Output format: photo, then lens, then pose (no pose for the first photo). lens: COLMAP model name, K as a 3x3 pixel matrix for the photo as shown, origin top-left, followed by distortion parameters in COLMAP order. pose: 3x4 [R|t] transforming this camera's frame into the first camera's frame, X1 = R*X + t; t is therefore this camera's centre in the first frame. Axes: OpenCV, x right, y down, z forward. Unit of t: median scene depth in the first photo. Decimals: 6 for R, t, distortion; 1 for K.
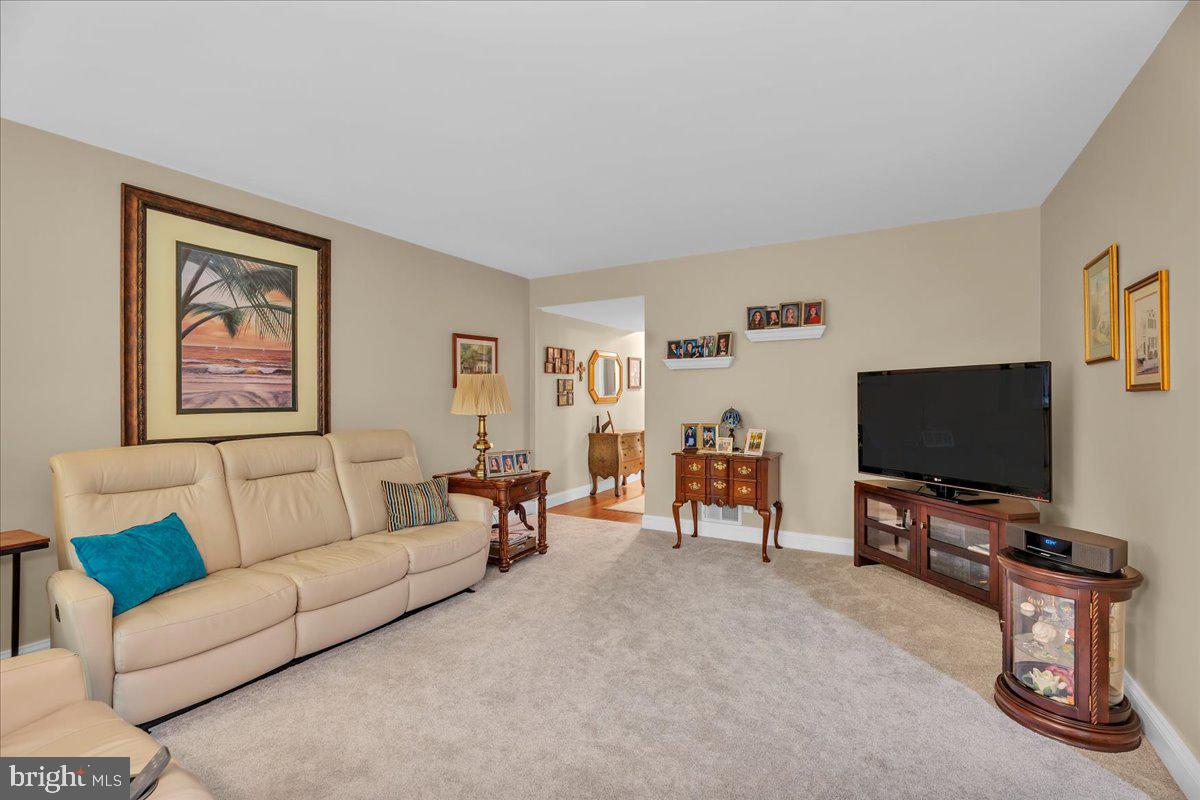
lens RADIAL K [[528.3, 0, 598.3], [0, 528.3, 394.0], [0, 0, 1]] dist [0.002099, 0.000177]
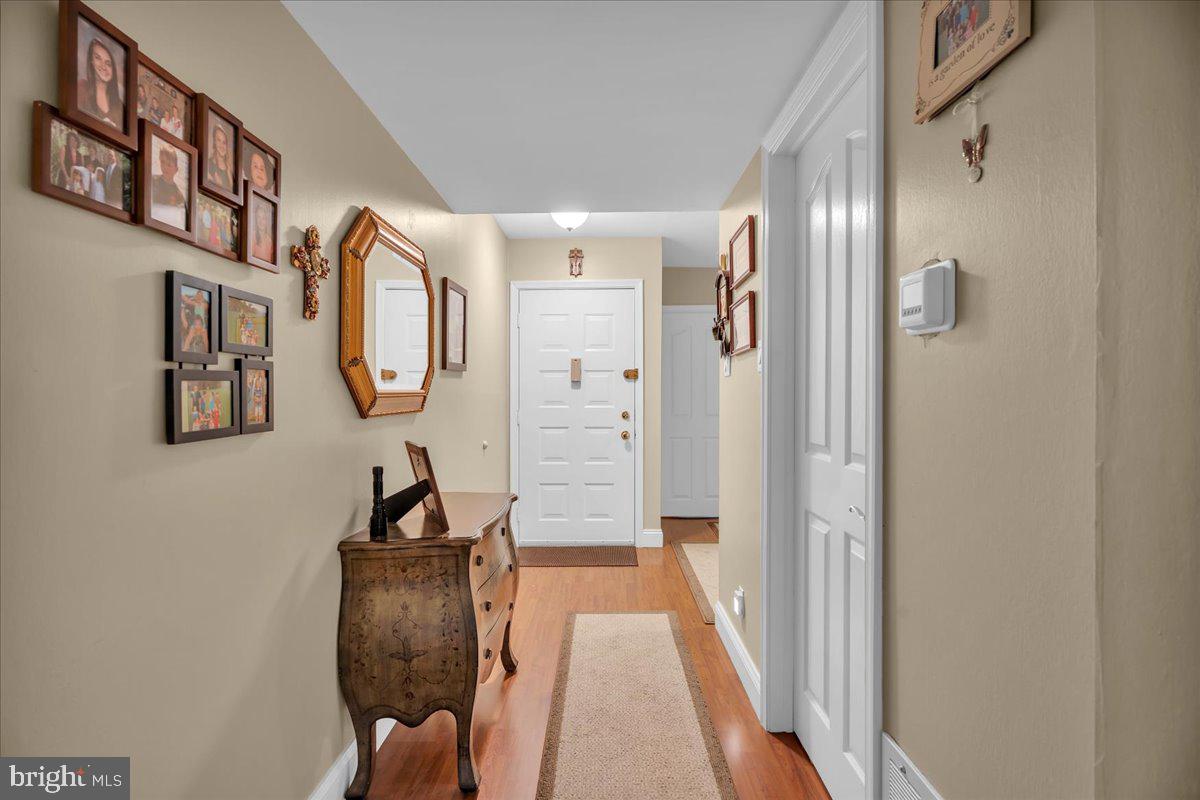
lens RADIAL K [[588.0, 0, 622.5], [0, 588.0, 394.1], [0, 0, 1]] dist [0.002609, 0.000473]
pose [[0.857141, 0.010091, 0.514984, -0.070745], [-0.010543, 0.999942, -0.002045, 0.010165], [-0.514974, -0.003677, 0.857198, 1.100535]]
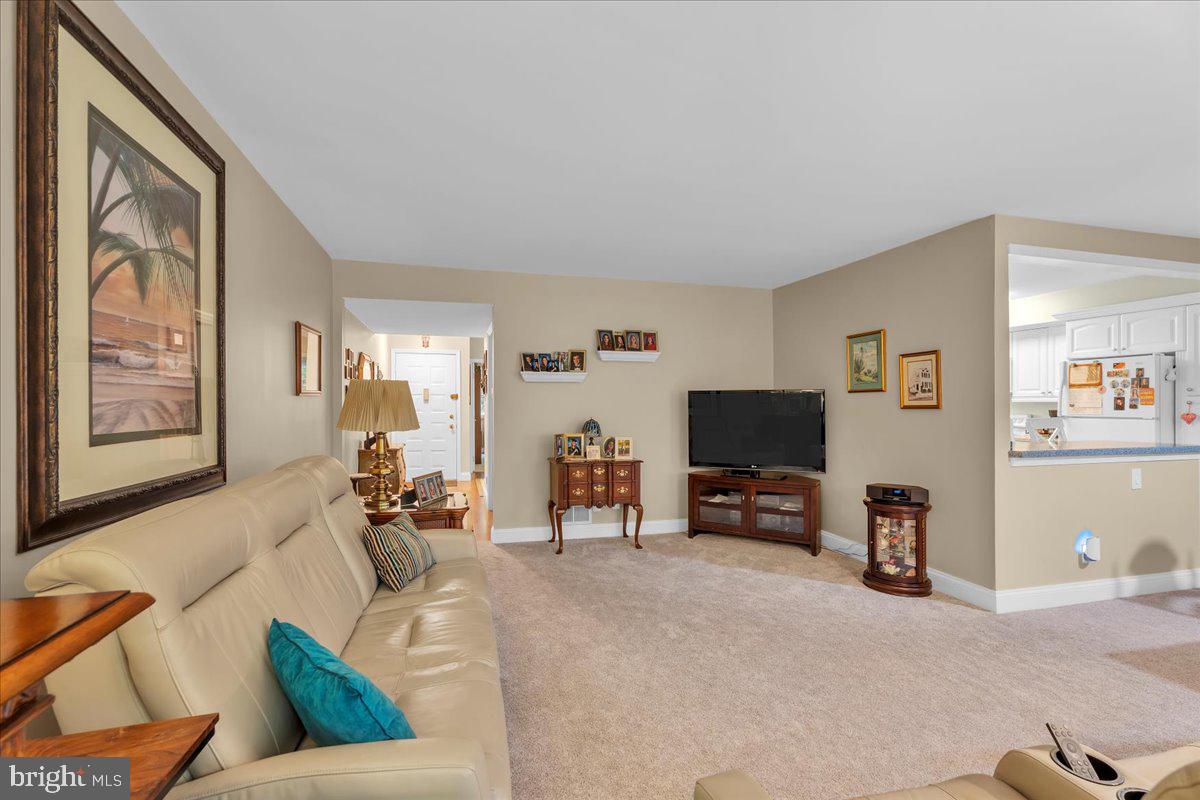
lens RADIAL K [[532.1, 0, 600.0], [0, 532.1, 400.0], [0, 0, 1]] dist [0.002182, 0.000127]
pose [[0.707199, 0.013213, 0.706891, -0.538484], [-0.009911, 0.999912, -0.008775, -0.004009], [-0.706945, -0.000800, 0.707268, 0.197216]]
